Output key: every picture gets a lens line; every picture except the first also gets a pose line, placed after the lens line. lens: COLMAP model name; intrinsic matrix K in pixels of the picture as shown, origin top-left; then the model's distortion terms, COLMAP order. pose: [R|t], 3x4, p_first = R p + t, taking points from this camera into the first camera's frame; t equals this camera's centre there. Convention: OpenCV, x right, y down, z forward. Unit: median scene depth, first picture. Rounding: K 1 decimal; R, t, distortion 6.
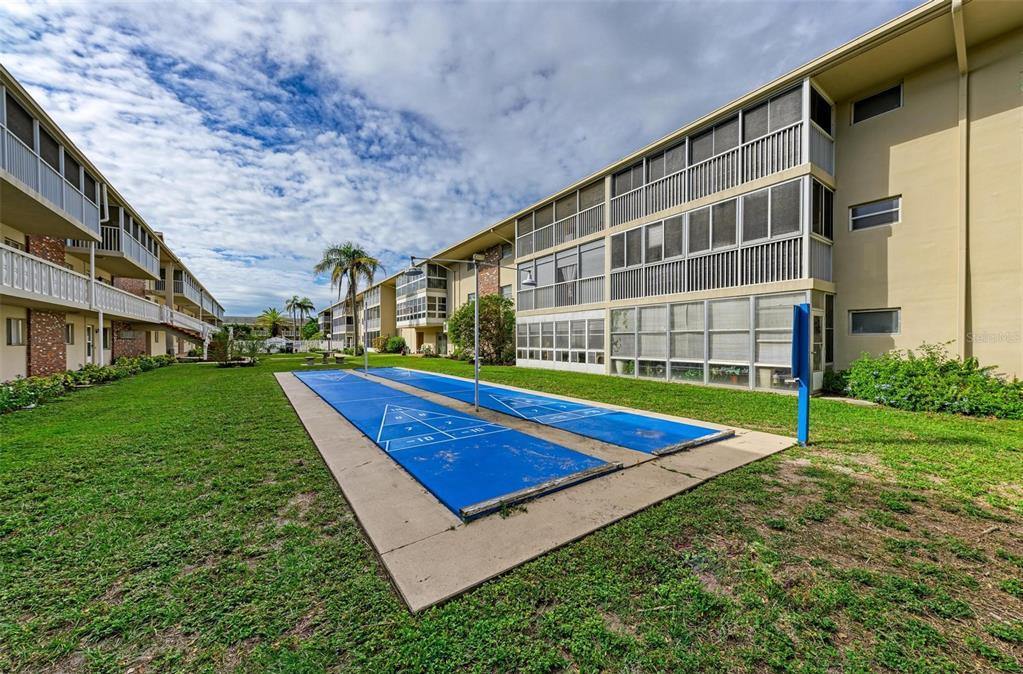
lens RADIAL K [[366.3, 0, 513.2], [0, 366.3, 343.0], [0, 0, 1]] dist [0.019942, -0.006149]
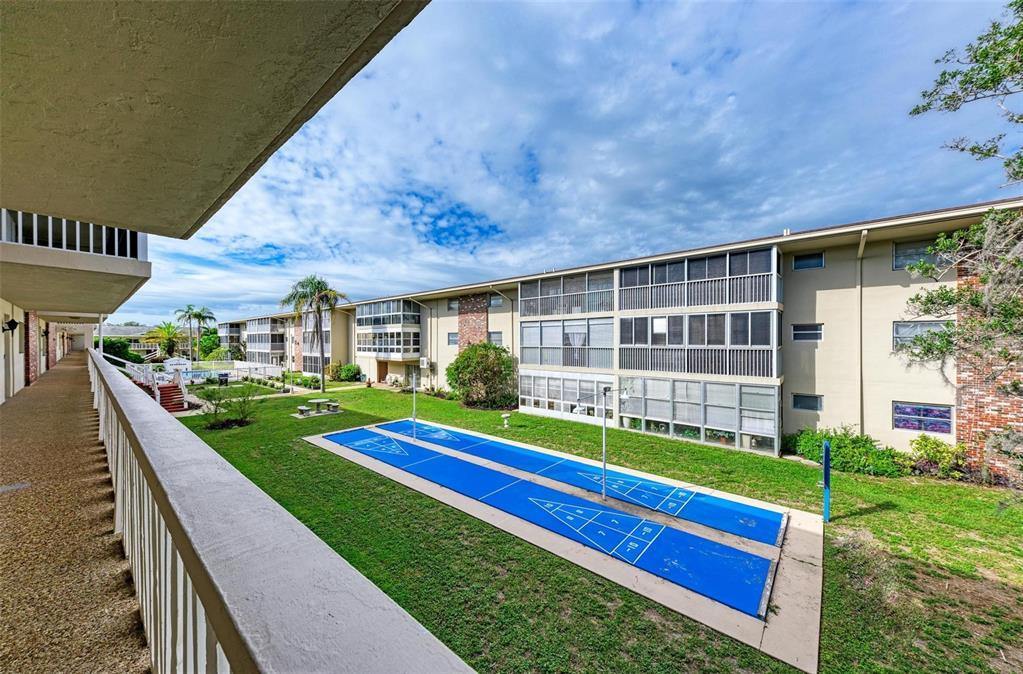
lens RADIAL K [[366.3, 0, 513.2], [0, 366.3, 343.0], [0, 0, 1]] dist [0.019942, -0.006149]
pose [[0.969732, -0.001164, 0.244169, -0.428493], [0.000938, 0.999999, 0.001042, -0.226338], [-0.244170, -0.000782, 0.969732, -0.137051]]
